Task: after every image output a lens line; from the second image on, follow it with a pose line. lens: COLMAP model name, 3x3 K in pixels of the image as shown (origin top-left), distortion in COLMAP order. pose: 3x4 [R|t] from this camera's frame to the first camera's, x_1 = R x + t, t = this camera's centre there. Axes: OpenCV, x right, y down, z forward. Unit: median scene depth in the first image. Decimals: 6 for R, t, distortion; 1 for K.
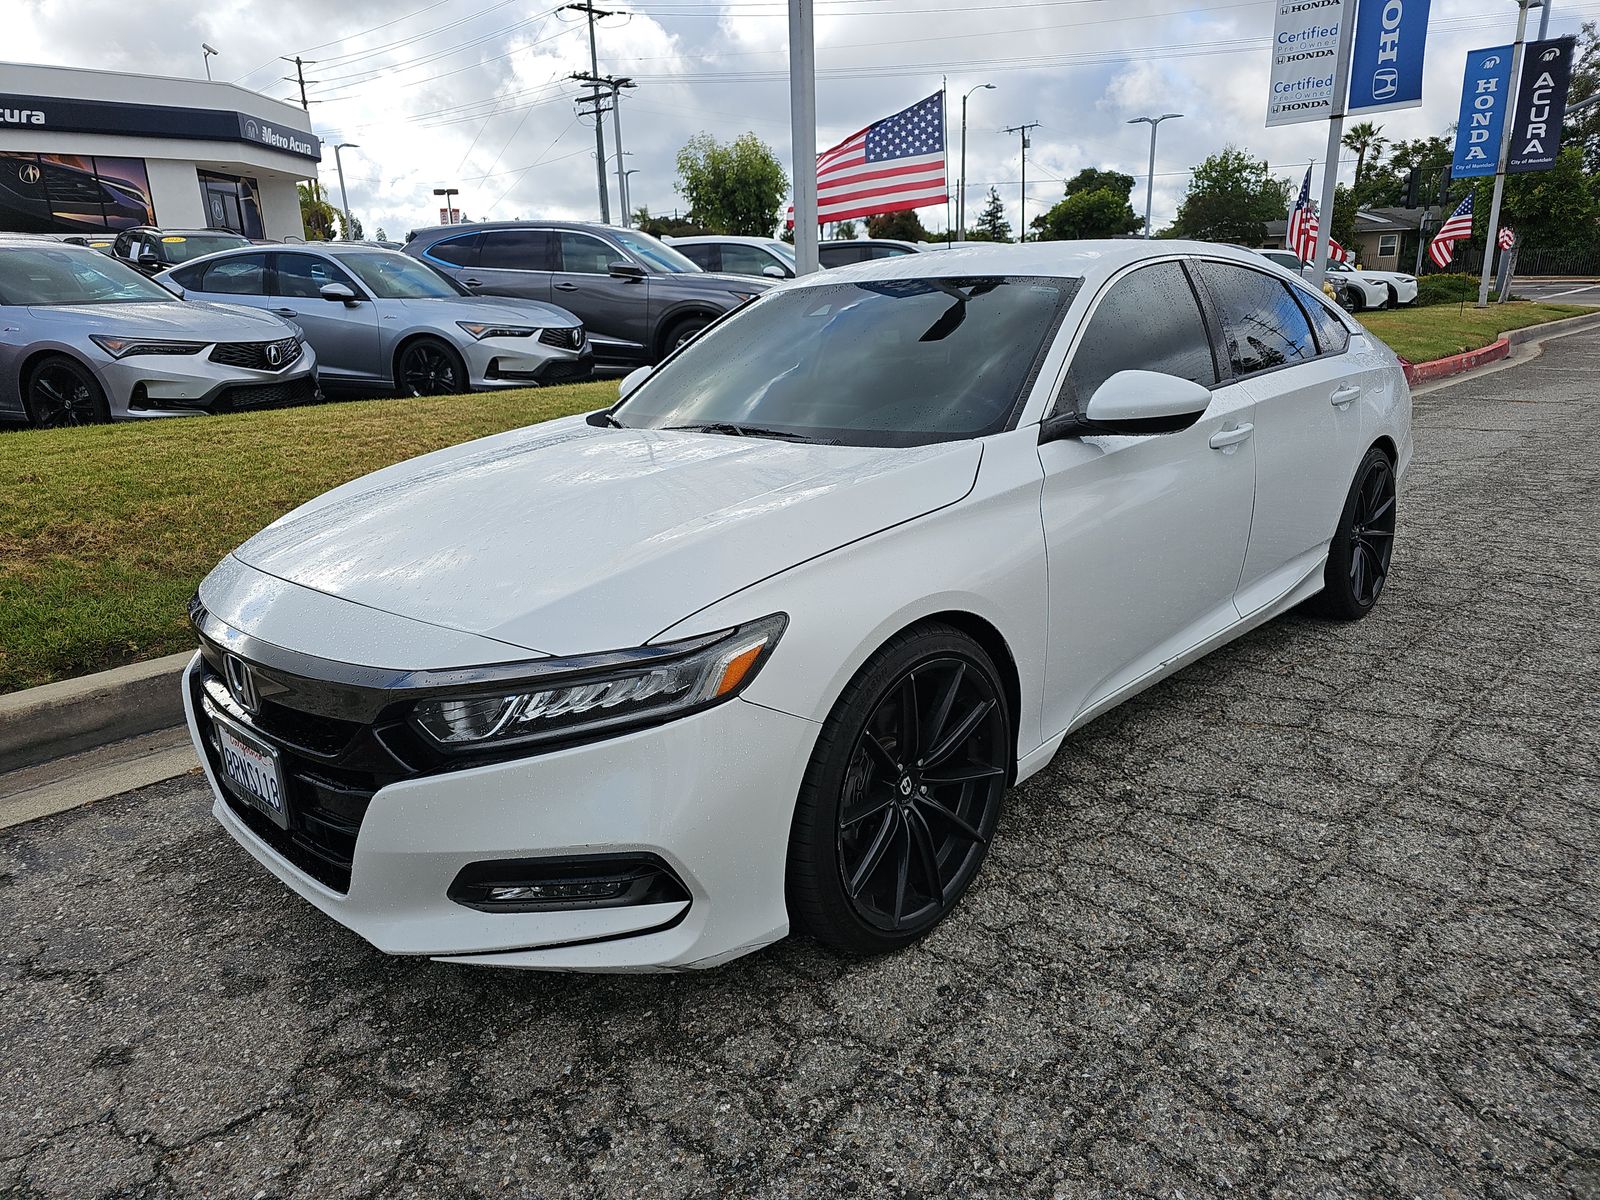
lens RADIAL K [[1077.2, 0, 800.0], [0, 1077.2, 600.0], [0, 0, 1]] dist [0.053481, -0.050644]
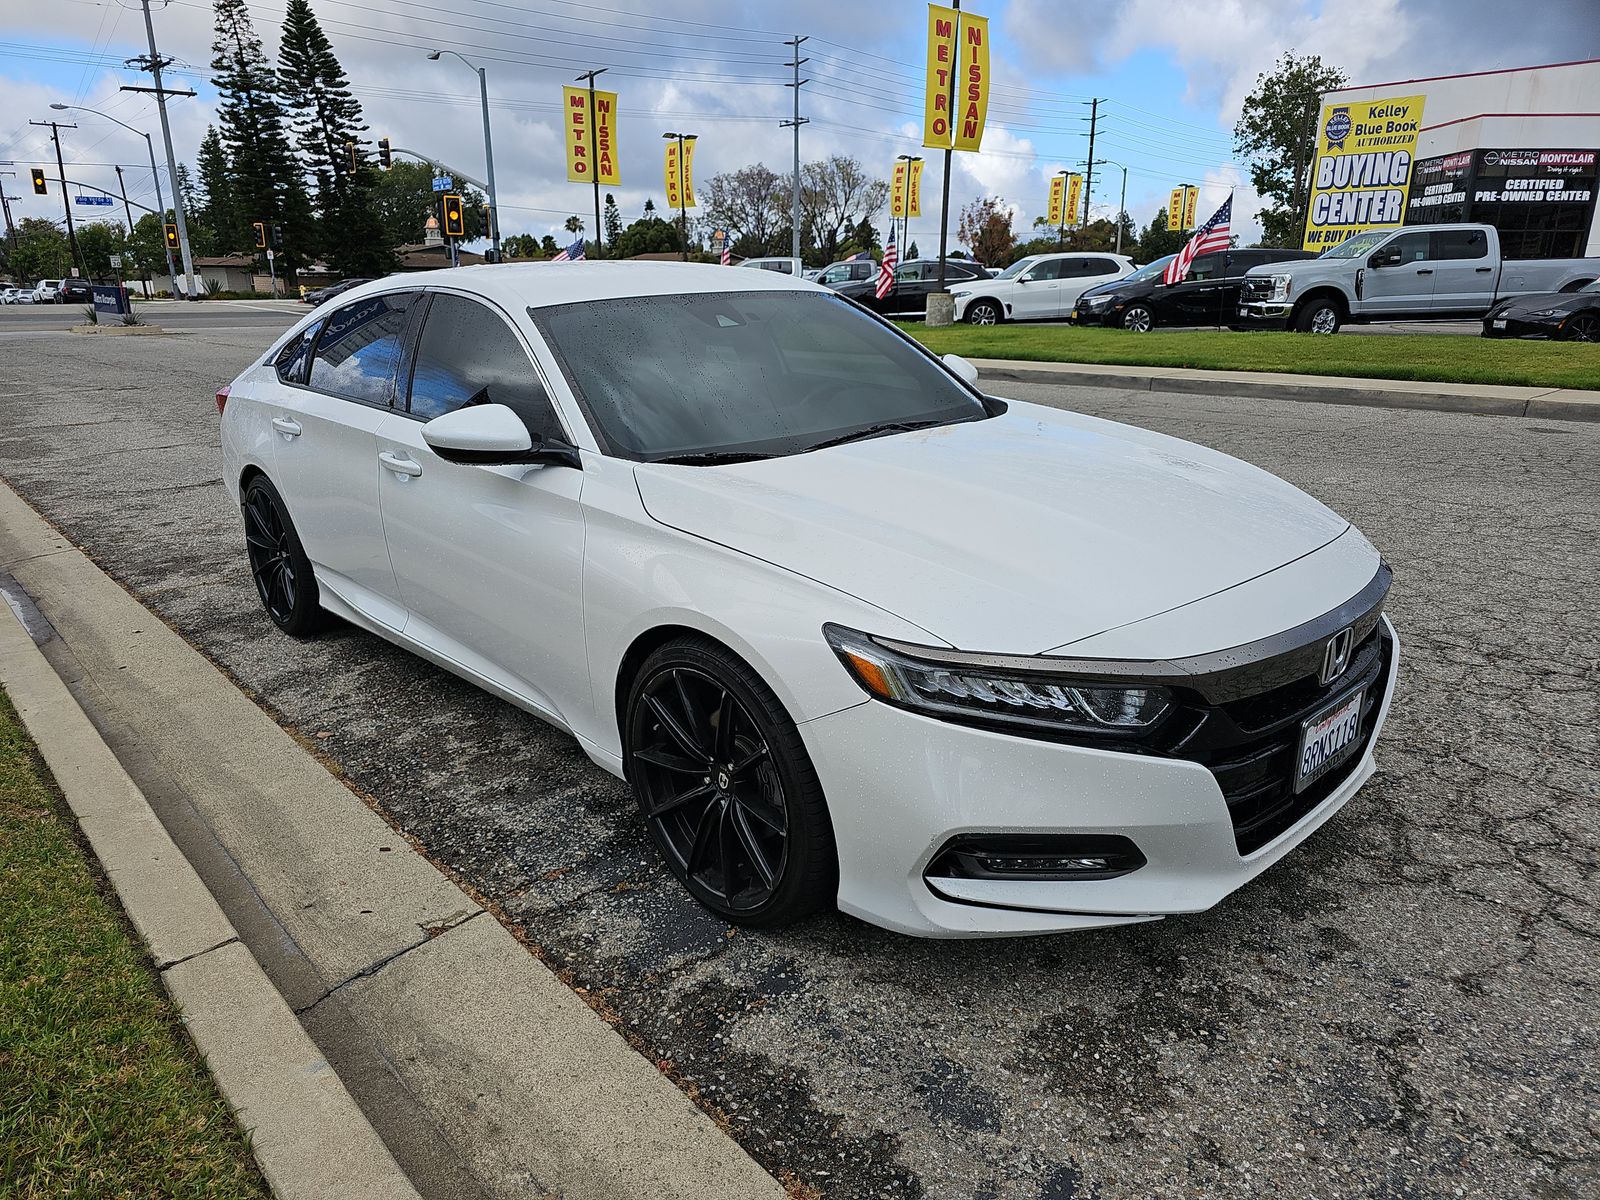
lens RADIAL K [[1059.0, 0, 811.2], [0, 1059.0, 608.9], [0, 0, 1]] dist [0.042114, -0.035146]
pose [[0.045567, -0.266088, 0.962871, -0.171385], [0.281155, 0.928325, 0.243236, -0.040977], [-0.958580, 0.259633, 0.117113, 0.151426]]
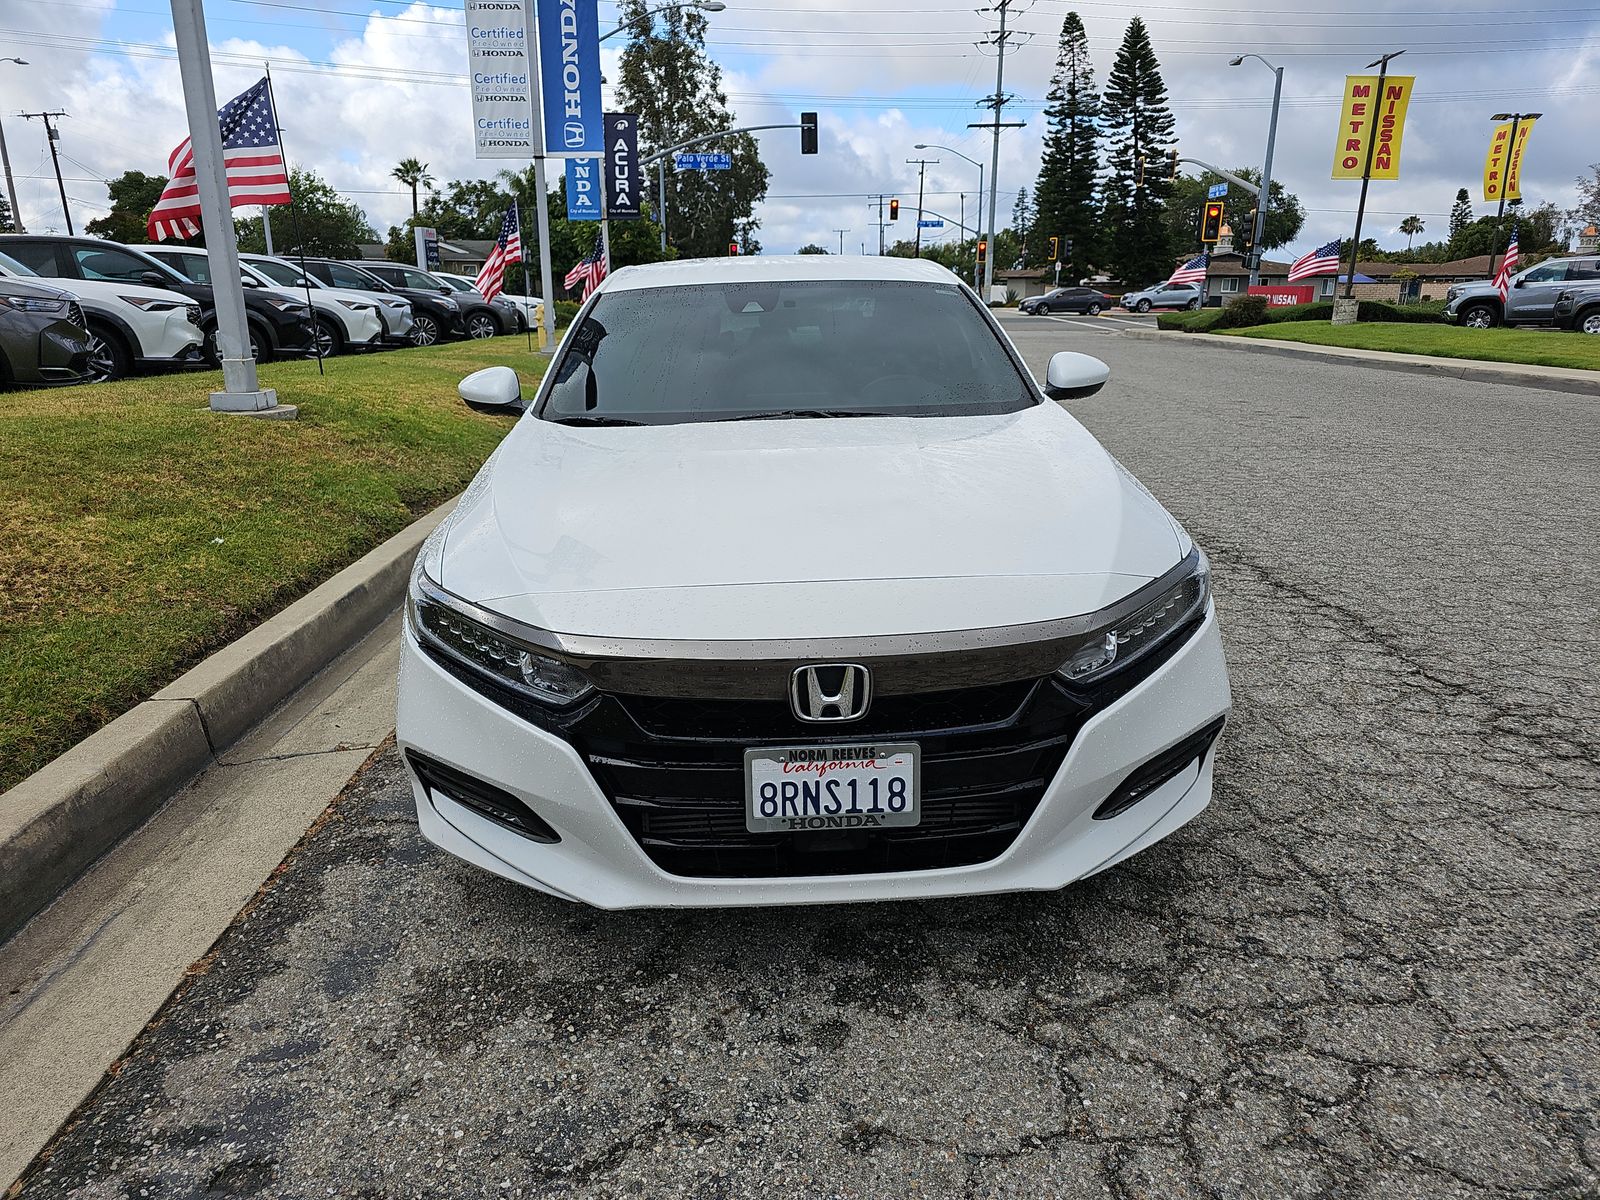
lens RADIAL K [[1059.0, 0, 811.2], [0, 1059.0, 608.9], [0, 0, 1]] dist [0.042114, -0.035146]
pose [[0.680311, -0.181793, 0.710020, -0.127422], [0.186978, 0.979744, 0.071698, -0.007002], [-0.708672, 0.083981, 0.700522, 0.042472]]
